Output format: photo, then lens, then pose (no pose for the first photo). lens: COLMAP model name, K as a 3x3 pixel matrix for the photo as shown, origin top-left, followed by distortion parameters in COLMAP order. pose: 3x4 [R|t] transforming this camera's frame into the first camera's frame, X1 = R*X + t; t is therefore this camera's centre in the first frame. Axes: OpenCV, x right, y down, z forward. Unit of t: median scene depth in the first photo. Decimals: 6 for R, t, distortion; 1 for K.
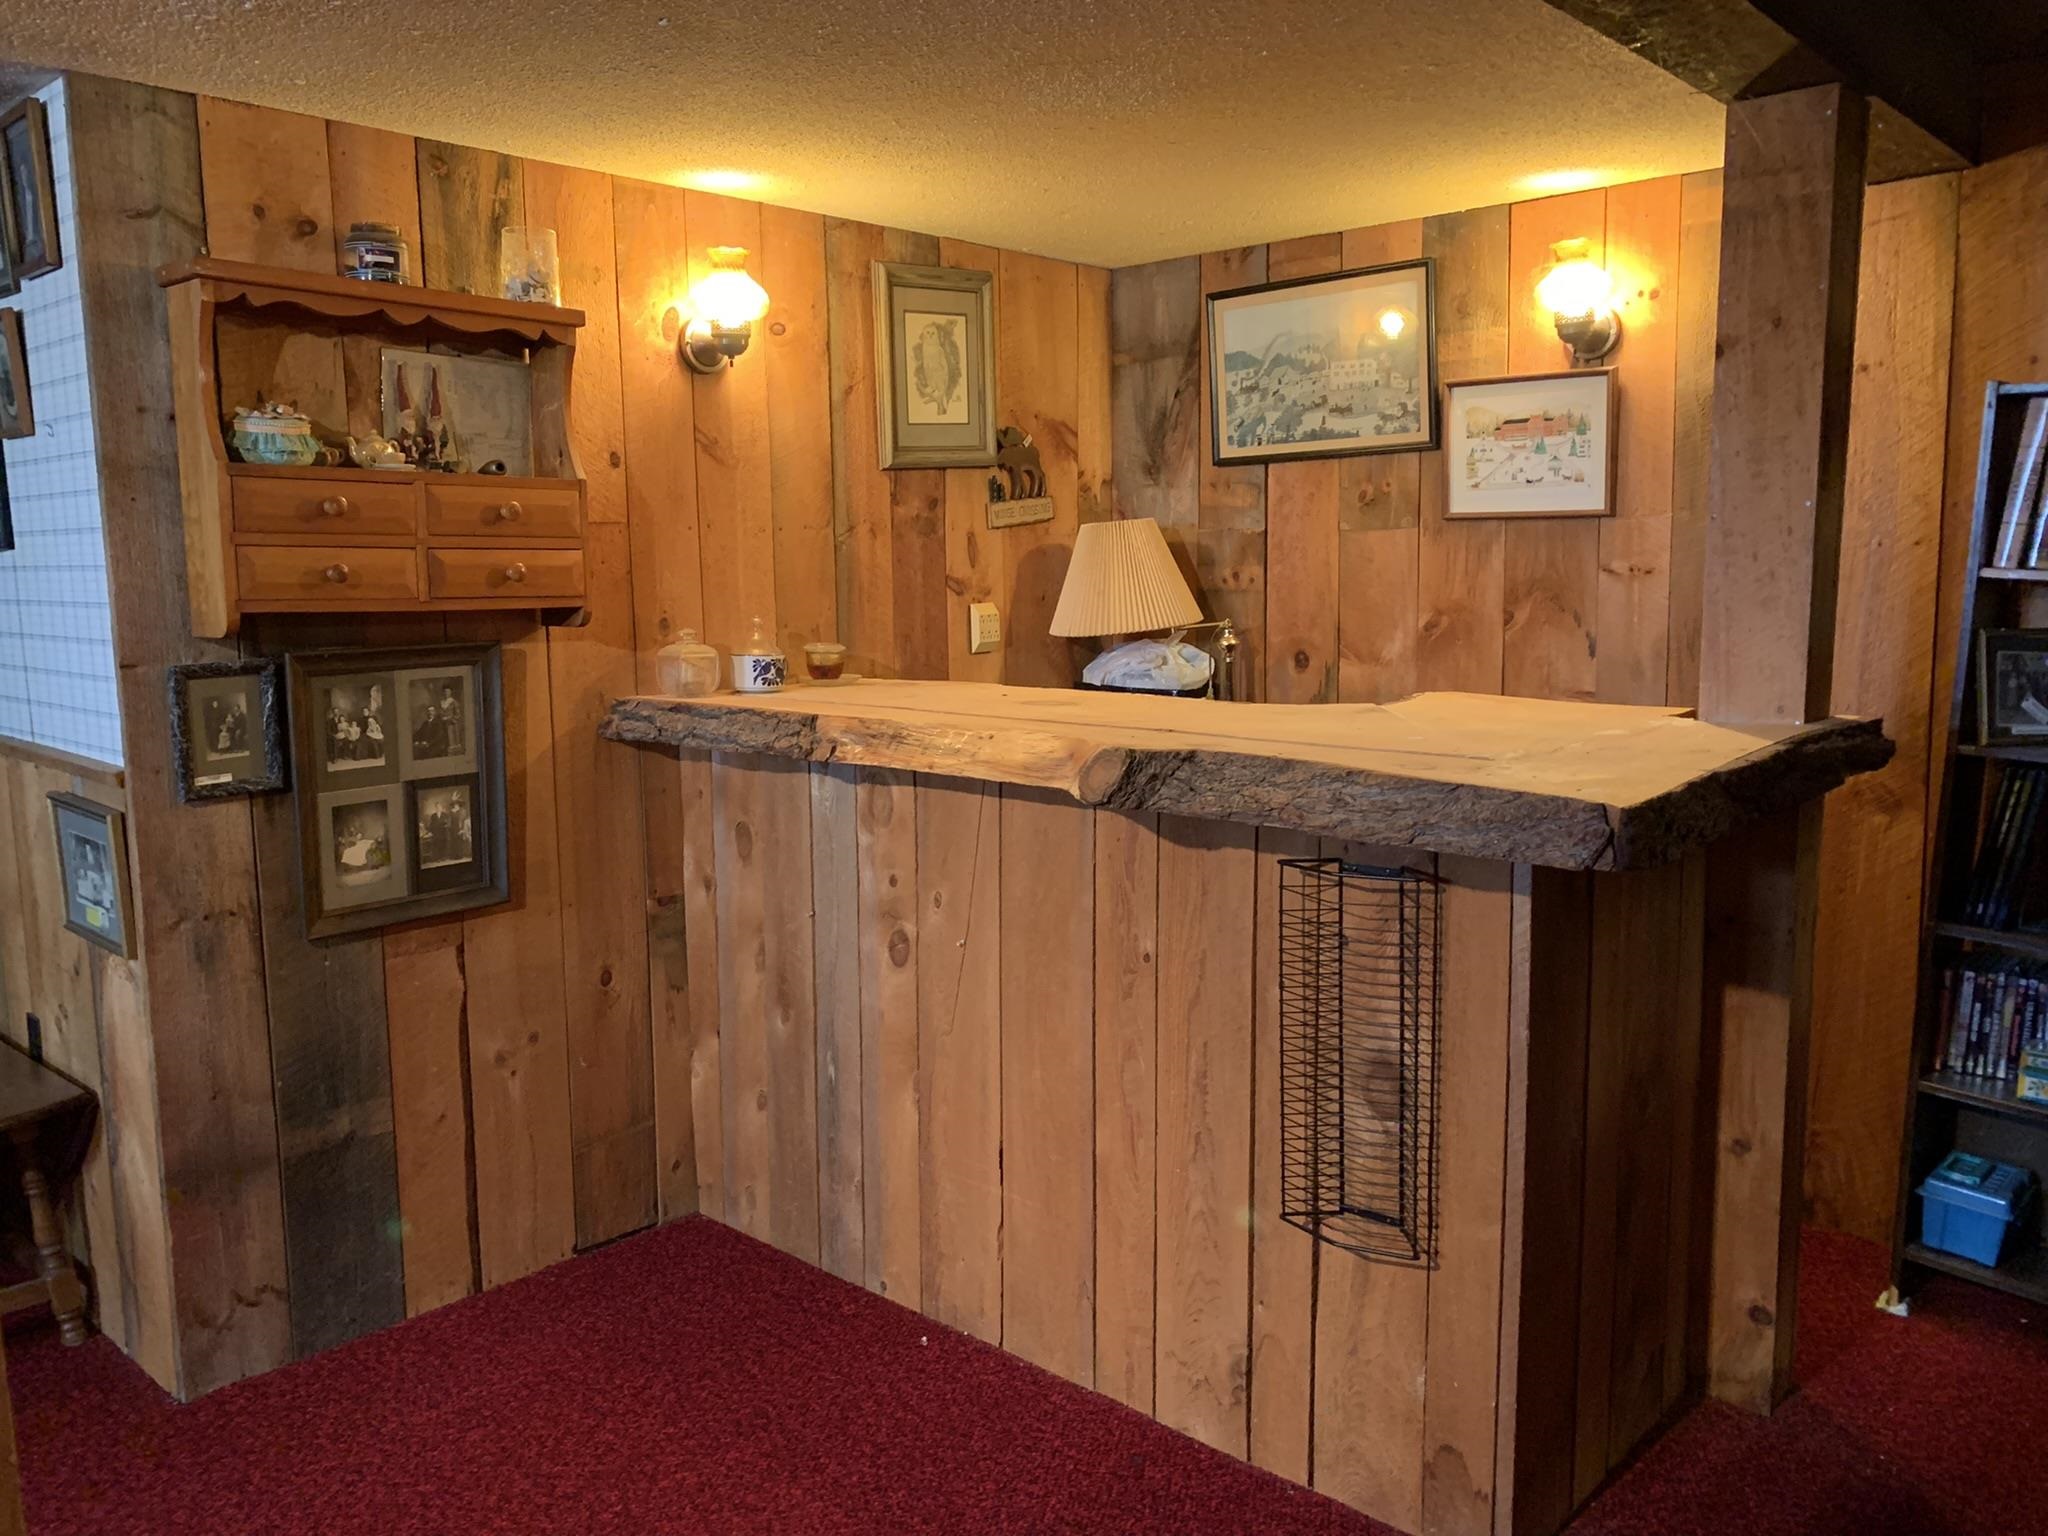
lens RADIAL K [[1573.7, 0, 1025.8], [0, 1573.7, 765.2], [0, 0, 1]] dist [0.044686, -0.014415]
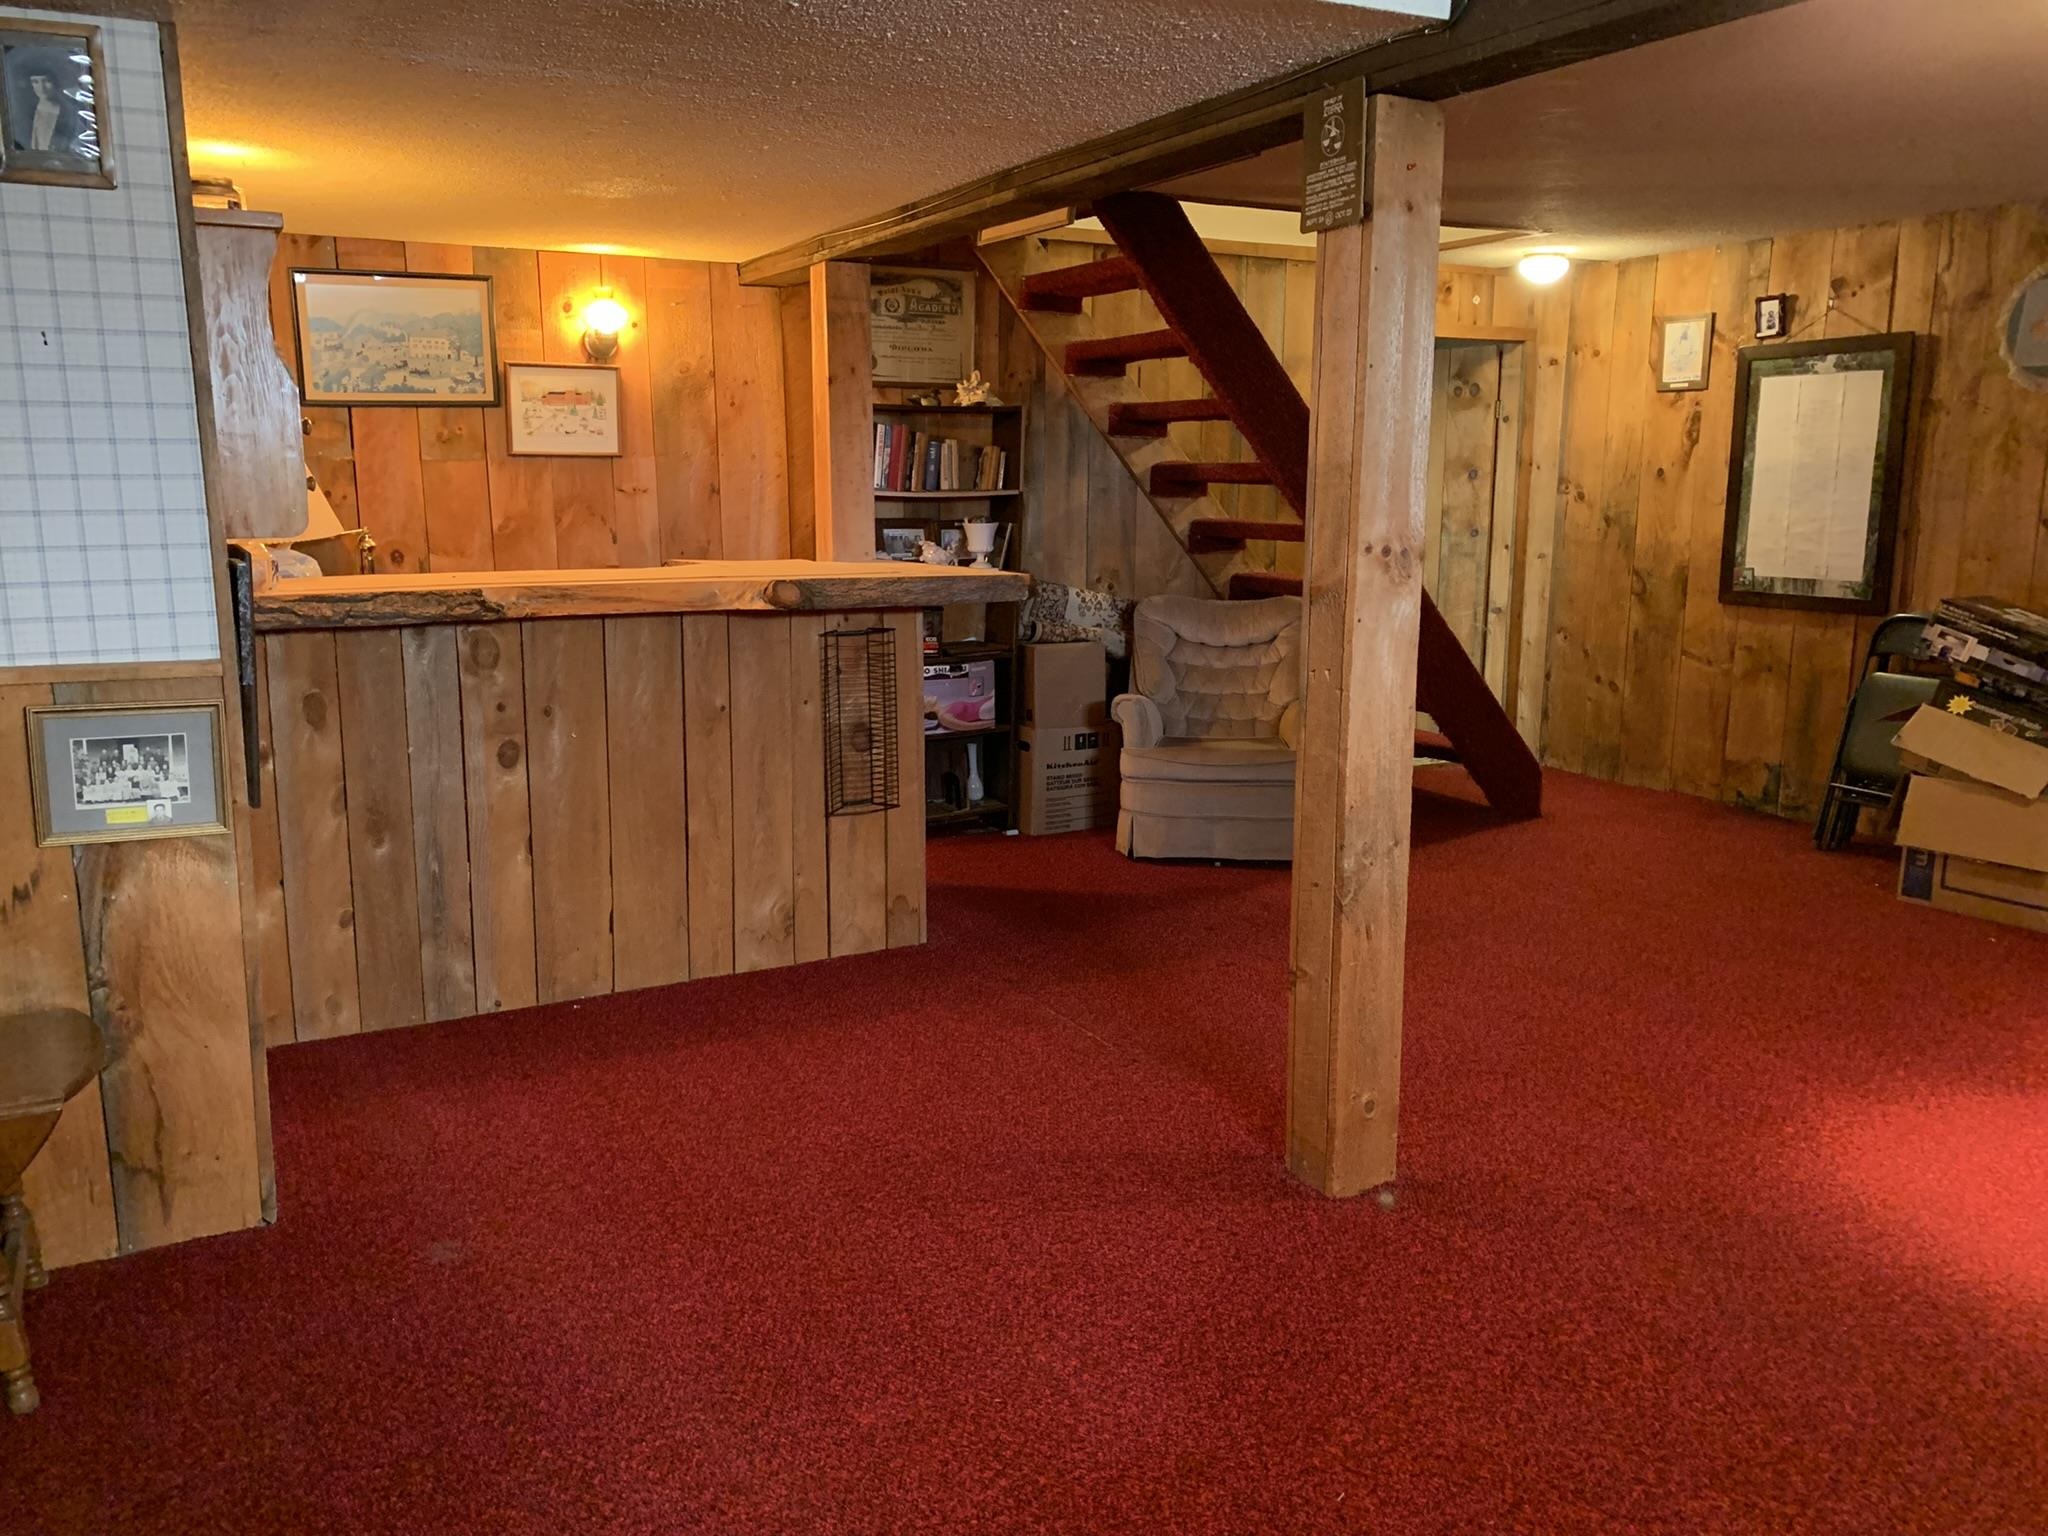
lens RADIAL K [[1573.7, 0, 1019.8], [0, 1573.7, 765.0], [0, 0, 1]] dist [0.044686, -0.014415]
pose [[0.334849, -0.162659, 0.928126, -1.021288], [0.128305, 0.983684, 0.126106, 0.004520], [-0.933496, 0.076857, 0.350256, 0.056426]]
